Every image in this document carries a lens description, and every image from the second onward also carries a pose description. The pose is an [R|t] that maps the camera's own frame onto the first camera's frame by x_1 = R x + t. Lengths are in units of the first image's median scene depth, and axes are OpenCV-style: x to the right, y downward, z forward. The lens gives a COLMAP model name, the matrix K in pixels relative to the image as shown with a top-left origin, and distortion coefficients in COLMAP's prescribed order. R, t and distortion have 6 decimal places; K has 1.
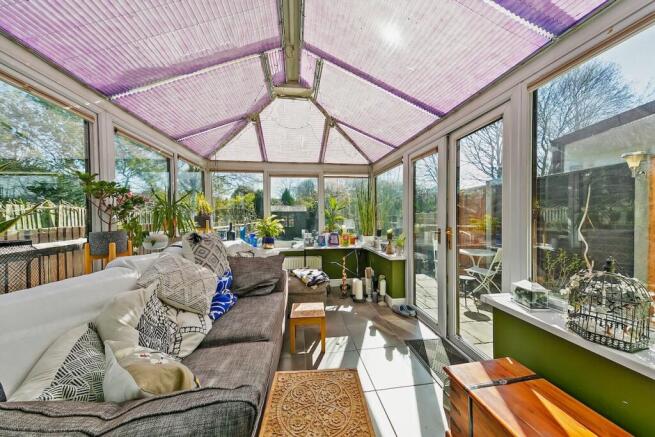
lens RADIAL K [[215.6, 0, 327.3], [0, 215.6, 214.3], [0, 0, 1]] dist [0.001113, -0.000033]
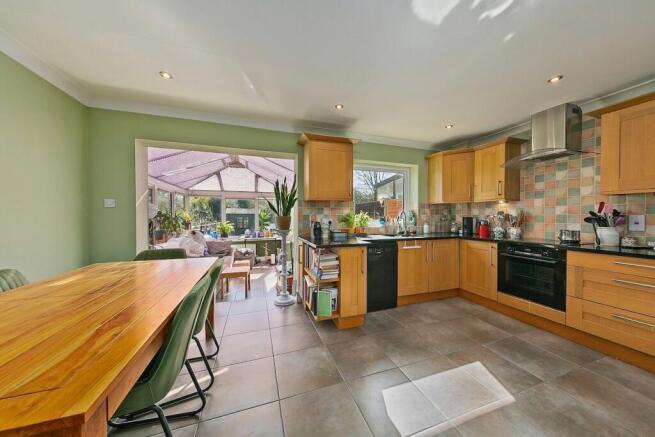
lens RADIAL K [[215.6, 0, 327.3], [0, 215.6, 214.3], [0, 0, 1]] dist [0.001113, -0.000033]
pose [[0.983334, 0.005936, 0.181713, 0.293918], [-0.005677, 0.999982, -0.001948, -0.069449], [-0.181722, 0.000884, 0.983350, -1.115036]]
